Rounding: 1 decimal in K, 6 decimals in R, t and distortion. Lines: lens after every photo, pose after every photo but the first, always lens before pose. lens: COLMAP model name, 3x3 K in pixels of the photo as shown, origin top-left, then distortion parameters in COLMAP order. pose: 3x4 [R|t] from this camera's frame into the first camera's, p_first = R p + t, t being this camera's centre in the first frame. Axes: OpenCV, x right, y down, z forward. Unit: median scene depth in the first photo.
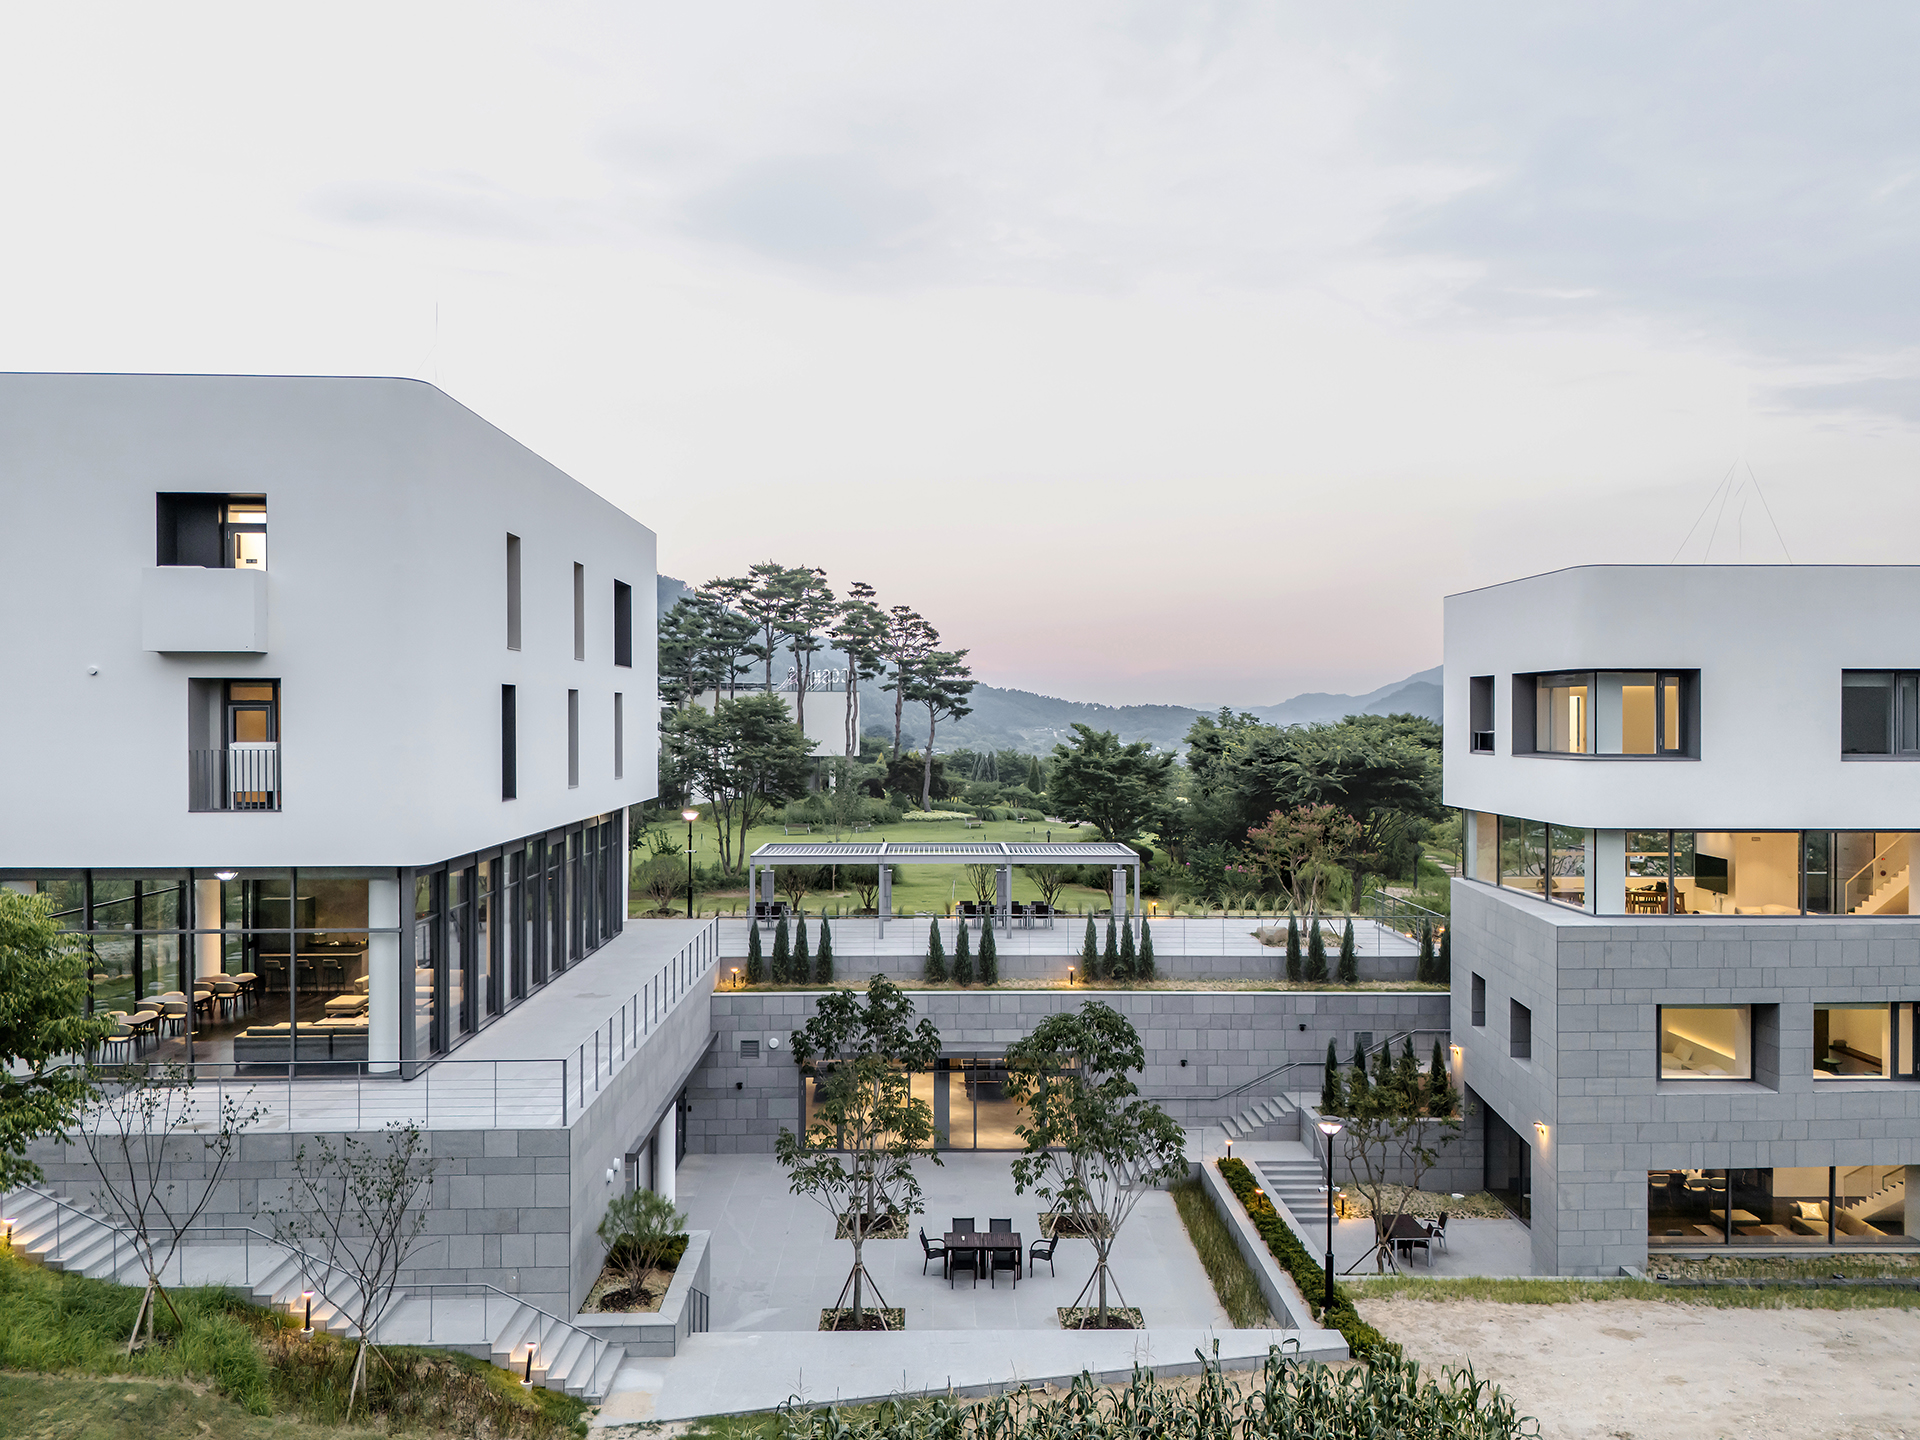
lens RADIAL K [[1344.2, 0, 960.0], [0, 1344.2, 720.0], [0, 0, 1]] dist [0.046440, -0.079223]
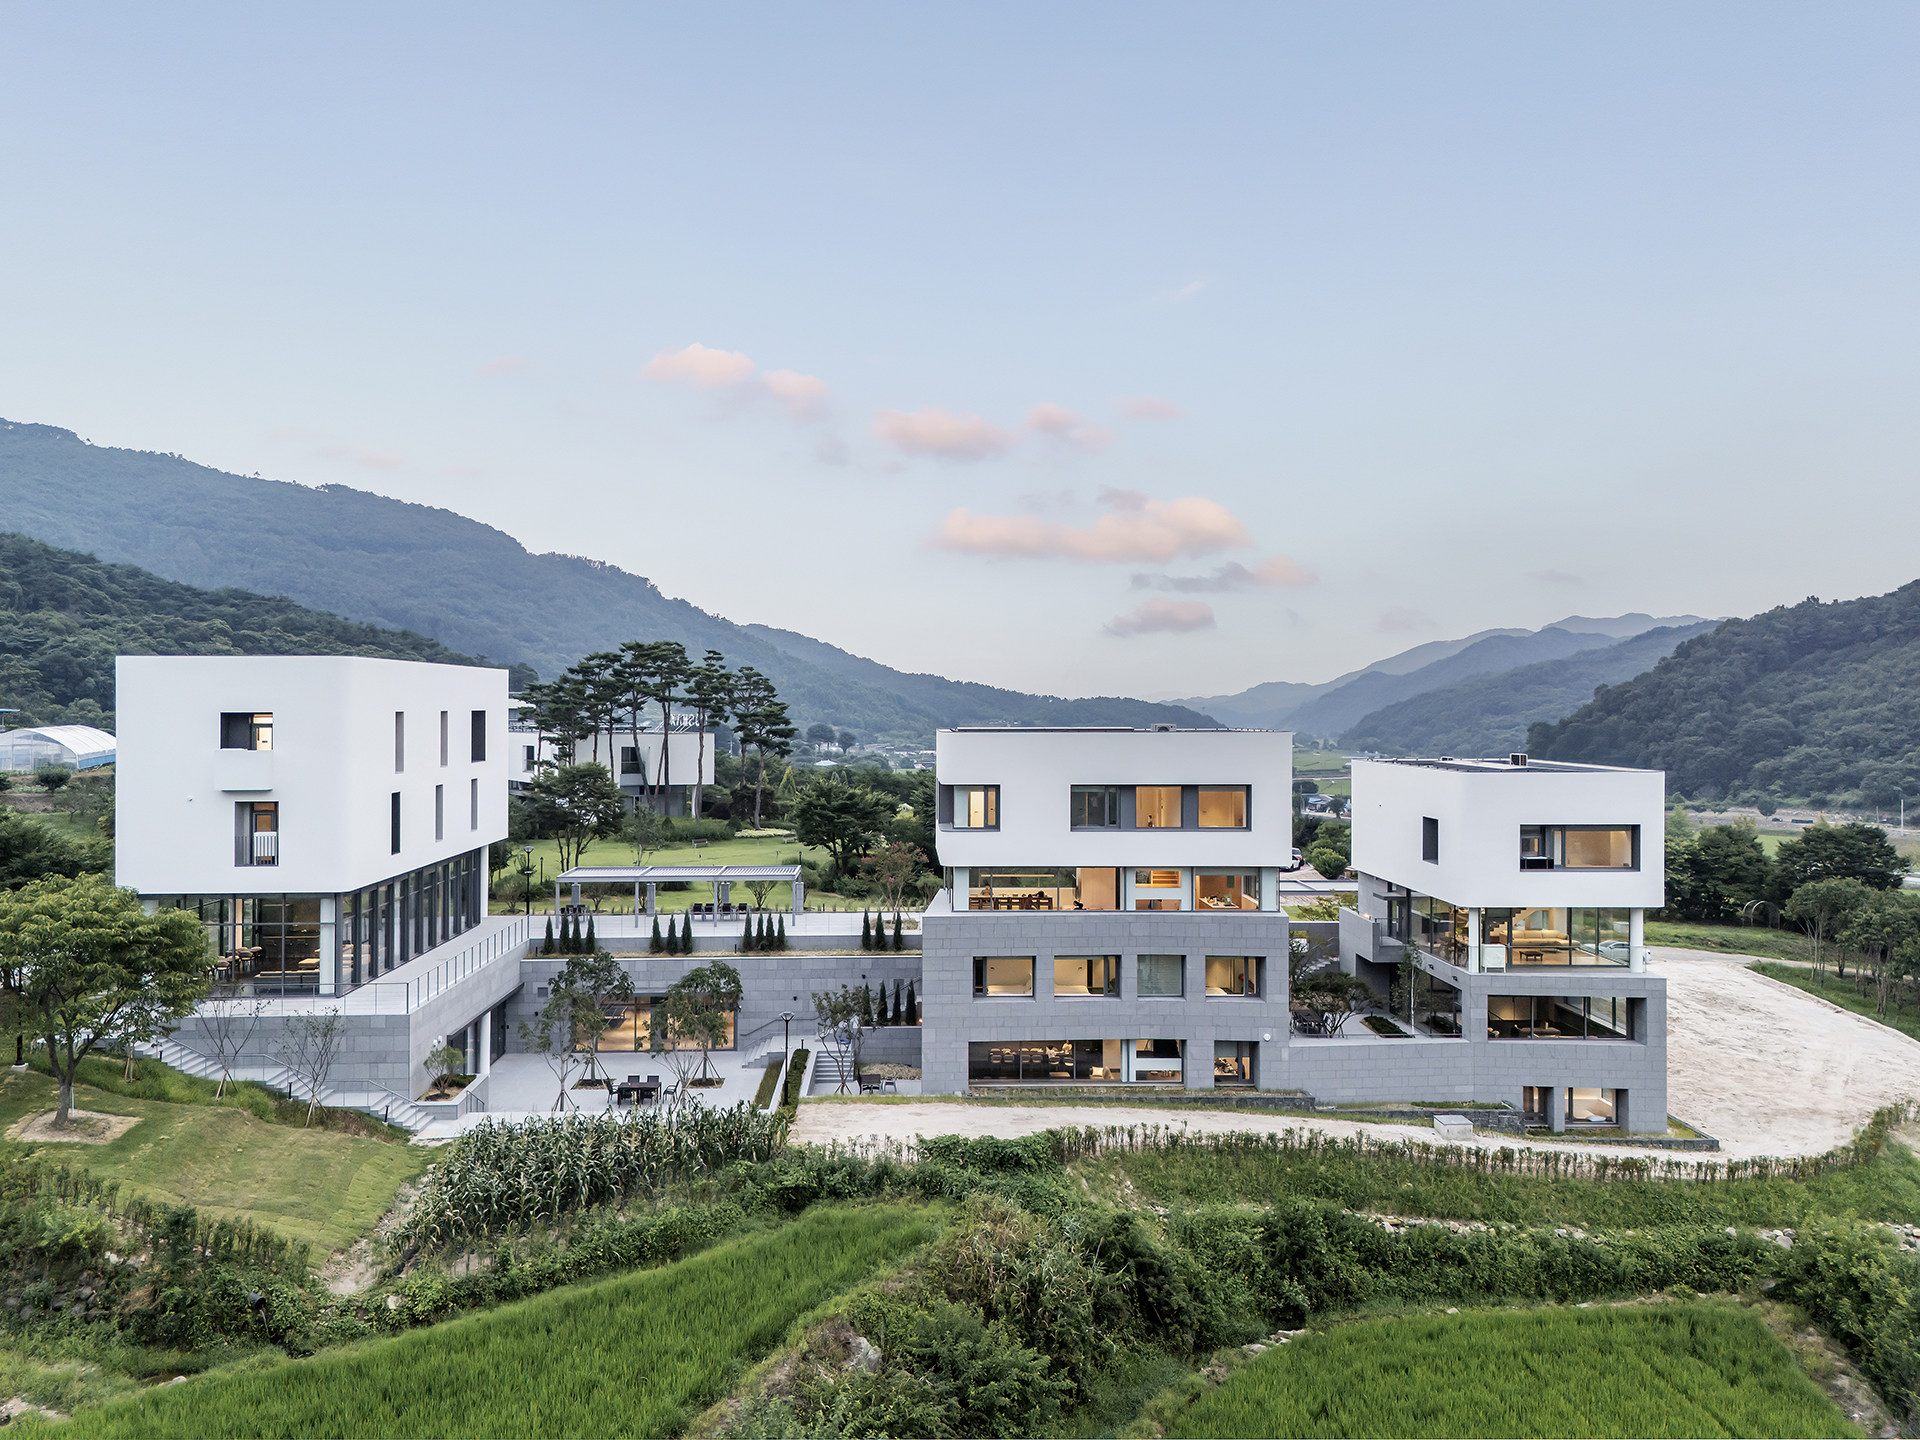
lens RADIAL K [[1337.2, 0, 961.1], [0, 1337.2, 644.9], [0, 0, 1]] dist [-0.040996, -0.005987]
pose [[0.999694, -0.006482, 0.023855, 0.363962], [0.007603, 0.998856, -0.047213, -0.122246], [-0.023521, 0.047380, 0.998600, -0.774596]]
